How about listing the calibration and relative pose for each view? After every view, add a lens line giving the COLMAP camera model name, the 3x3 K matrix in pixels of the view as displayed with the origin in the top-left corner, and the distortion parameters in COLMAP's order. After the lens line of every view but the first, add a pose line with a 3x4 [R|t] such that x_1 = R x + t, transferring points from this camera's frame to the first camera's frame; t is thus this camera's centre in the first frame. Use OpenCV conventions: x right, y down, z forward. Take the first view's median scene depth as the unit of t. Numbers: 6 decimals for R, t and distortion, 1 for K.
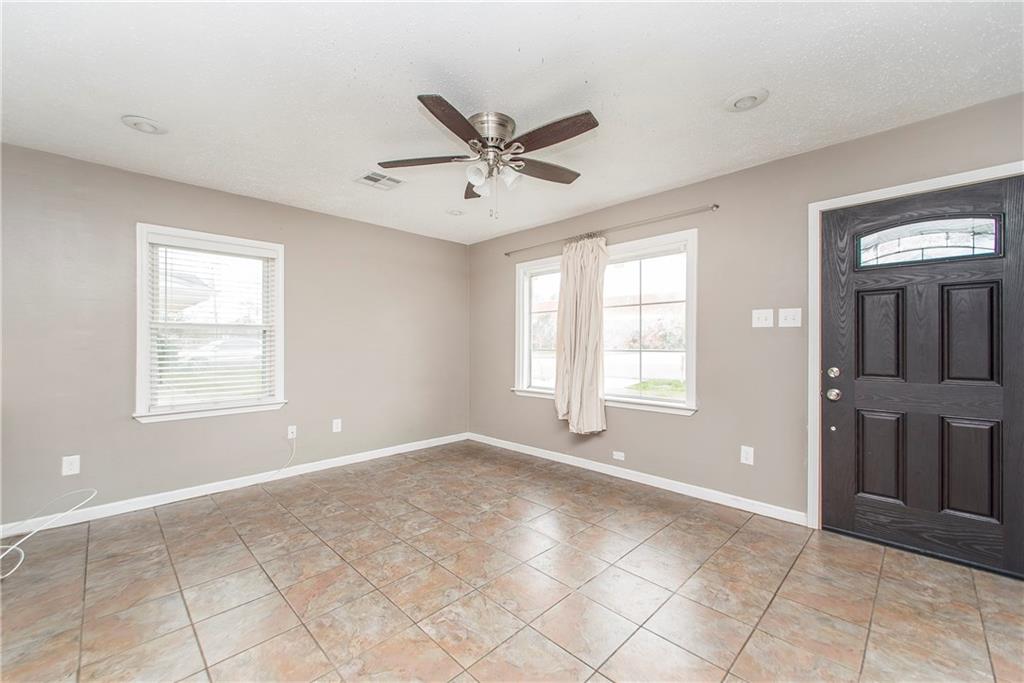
lens RADIAL K [[408.1, 0, 501.4], [0, 408.1, 346.5], [0, 0, 1]] dist [0.006744, -0.004021]
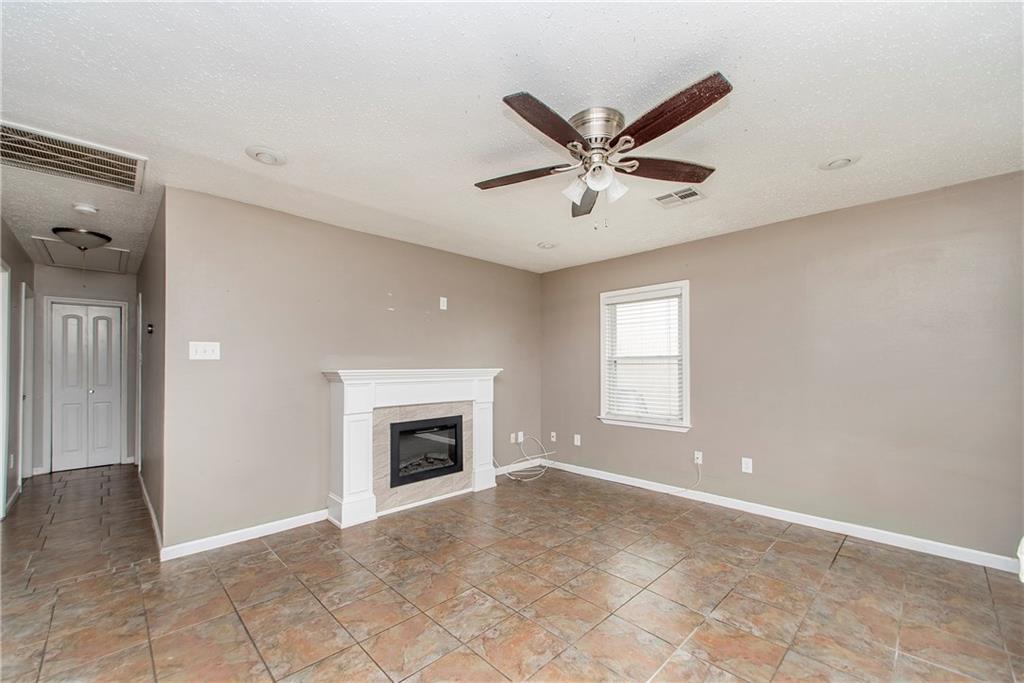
lens RADIAL K [[408.1, 0, 503.1], [0, 408.1, 359.6], [0, 0, 1]] dist [0.006744, -0.004021]
pose [[-0.009405, -0.014727, -0.999847, 0.628907], [-0.006247, 0.999873, -0.014668, -0.024163], [0.999936, 0.006108, -0.009496, 0.612541]]
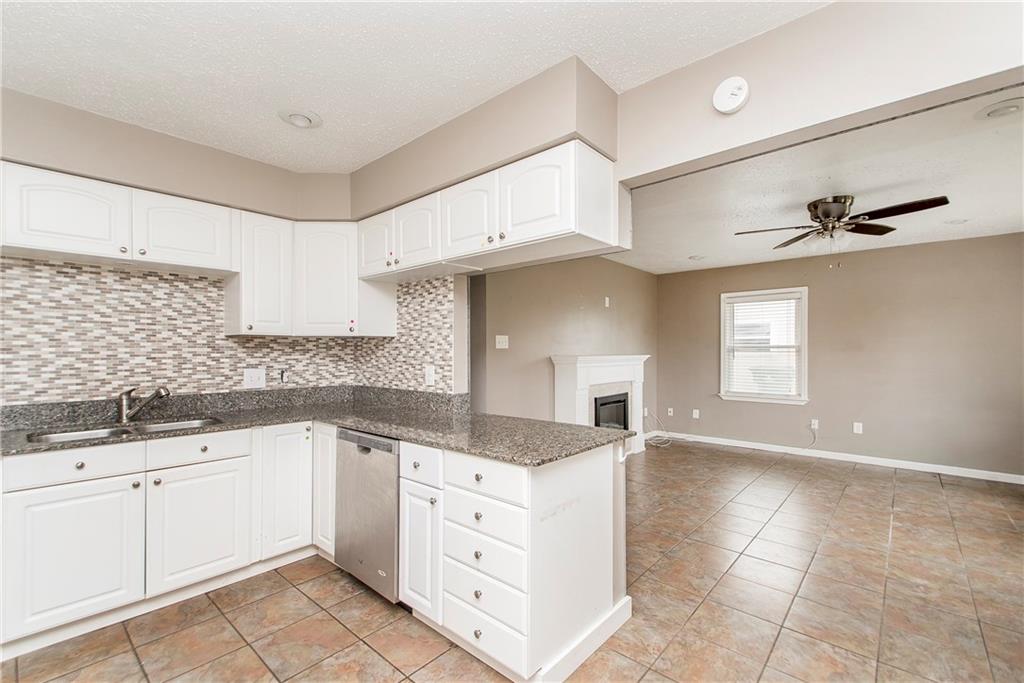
lens RADIAL K [[441.3, 0, 500.5], [0, 441.3, 353.0], [0, 0, 1]] dist [0.022897, -0.006399]
pose [[0.062750, 0.006539, -0.998008, 1.052416], [-0.008741, 0.999944, 0.006002, -0.028653], [0.997991, 0.008347, 0.062804, -0.148149]]
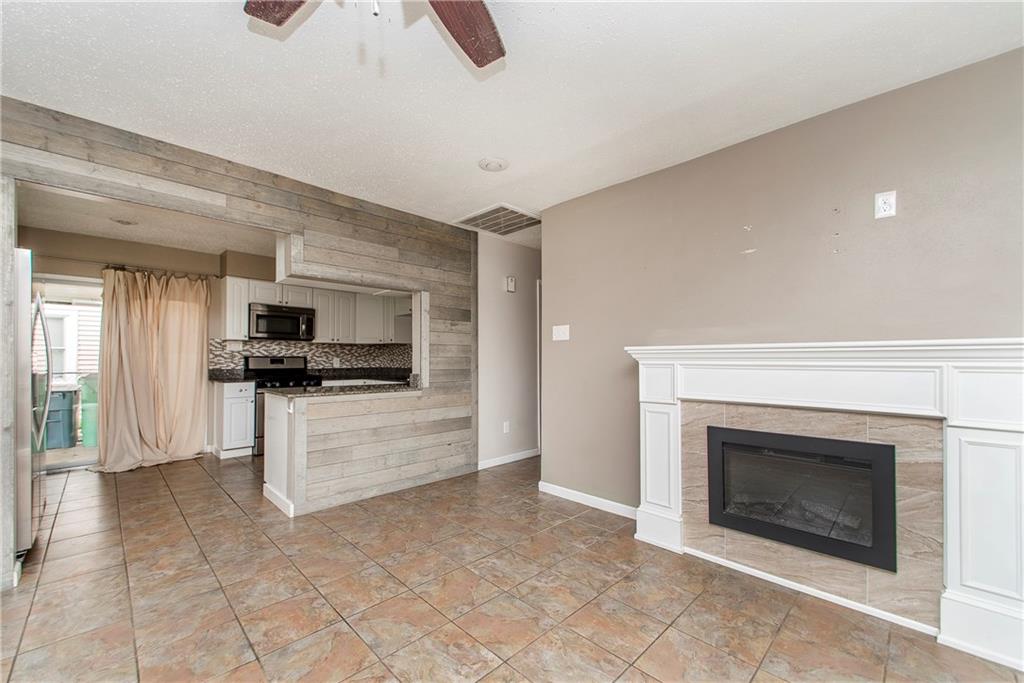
lens RADIAL K [[408.1, 0, 498.0], [0, 408.1, 357.6], [0, 0, 1]] dist [0.006744, -0.004021]
pose [[-0.999984, 0.000737, 0.005623, -0.111004], [0.000778, 0.999974, 0.007237, 0.004312], [-0.005617, 0.007241, -0.999958, 1.048497]]
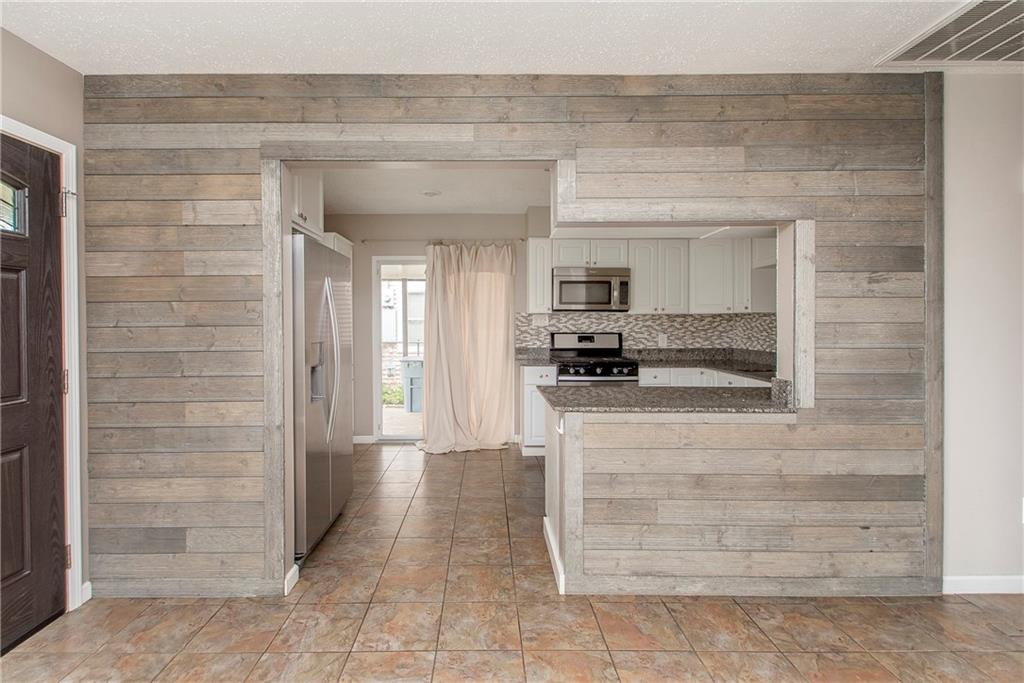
lens RADIAL K [[492.2, 0, 483.8], [0, 492.2, 325.2], [0, 0, 1]] dist [0.016470, -0.006683]
pose [[-0.713372, -0.000912, 0.700785, -0.067152], [0.010012, 0.999884, 0.011493, -0.037038], [-0.700714, 0.015215, -0.713280, 0.714844]]
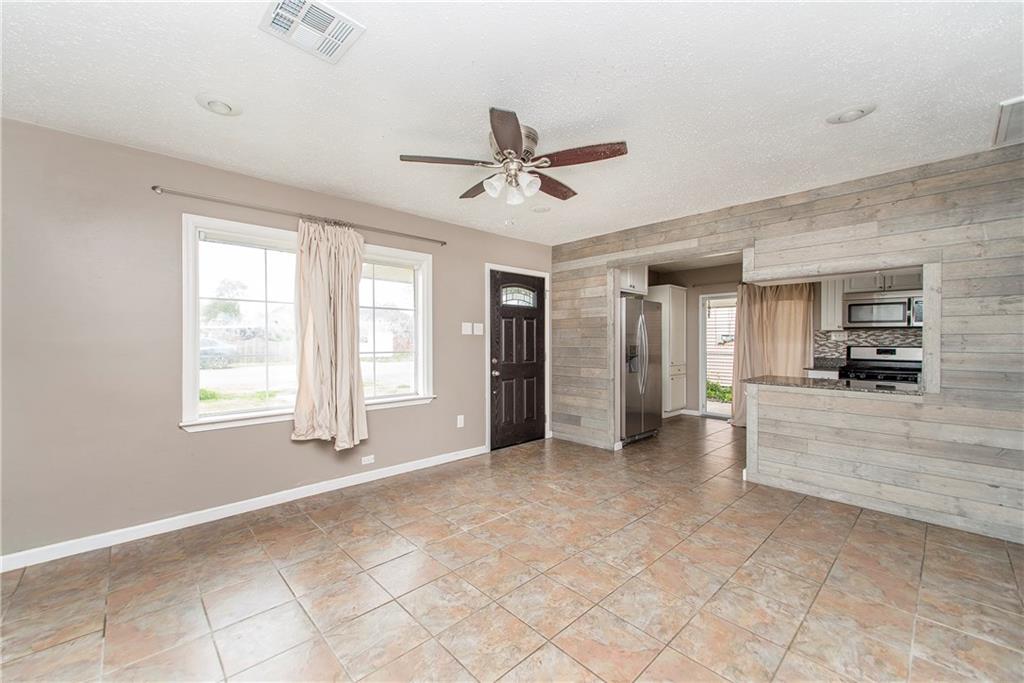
lens RADIAL K [[408.1, 0, 507.3], [0, 408.1, 345.5], [0, 0, 1]] dist [0.006744, -0.004021]
pose [[0.019491, -0.009704, 0.999763, -0.800816], [0.006460, 0.999933, 0.009580, -0.017286], [-0.999789, 0.006272, 0.019553, 0.751707]]
